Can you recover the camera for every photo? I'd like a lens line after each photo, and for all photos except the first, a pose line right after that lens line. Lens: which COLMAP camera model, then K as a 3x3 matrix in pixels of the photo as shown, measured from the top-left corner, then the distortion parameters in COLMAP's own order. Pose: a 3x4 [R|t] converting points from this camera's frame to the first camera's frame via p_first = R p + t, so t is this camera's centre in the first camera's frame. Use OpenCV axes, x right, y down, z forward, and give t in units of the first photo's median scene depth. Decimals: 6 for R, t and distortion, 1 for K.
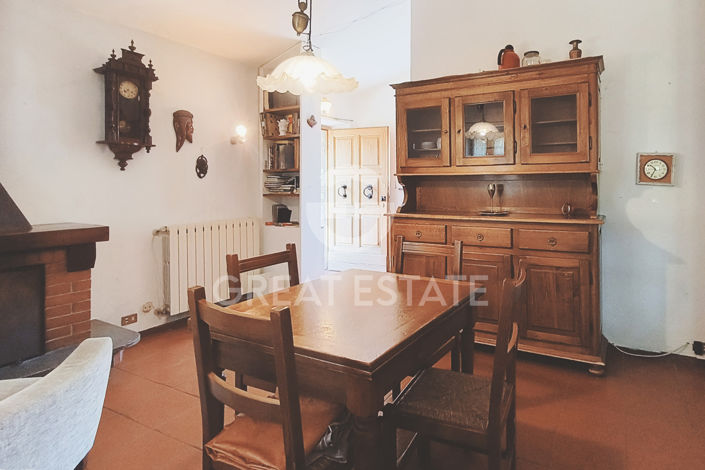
lens RADIAL K [[428.6, 0, 353.6], [0, 428.6, 207.0], [0, 0, 1]] dist [0.022112, -0.000481]
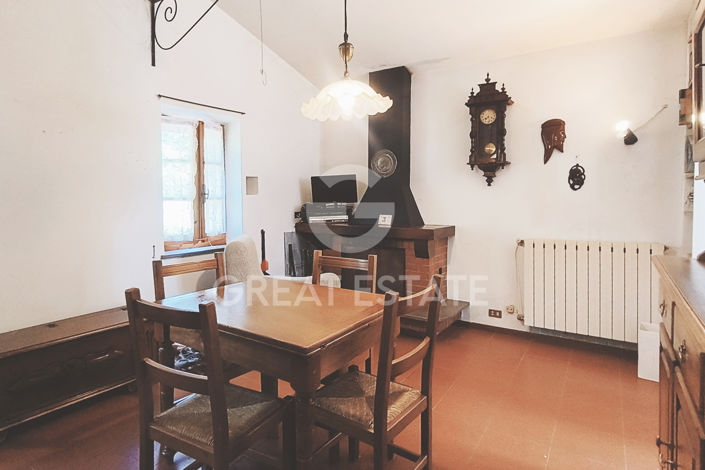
lens RADIAL K [[401.8, 0, 350.6], [0, 401.8, 225.9], [0, 0, 1]] dist [-0.006389, -0.000818]
pose [[-0.055453, 0.079187, -0.995316, 0.583066], [-0.039189, 0.995909, 0.081418, -0.049686], [0.997692, 0.043520, -0.052123, 0.677423]]
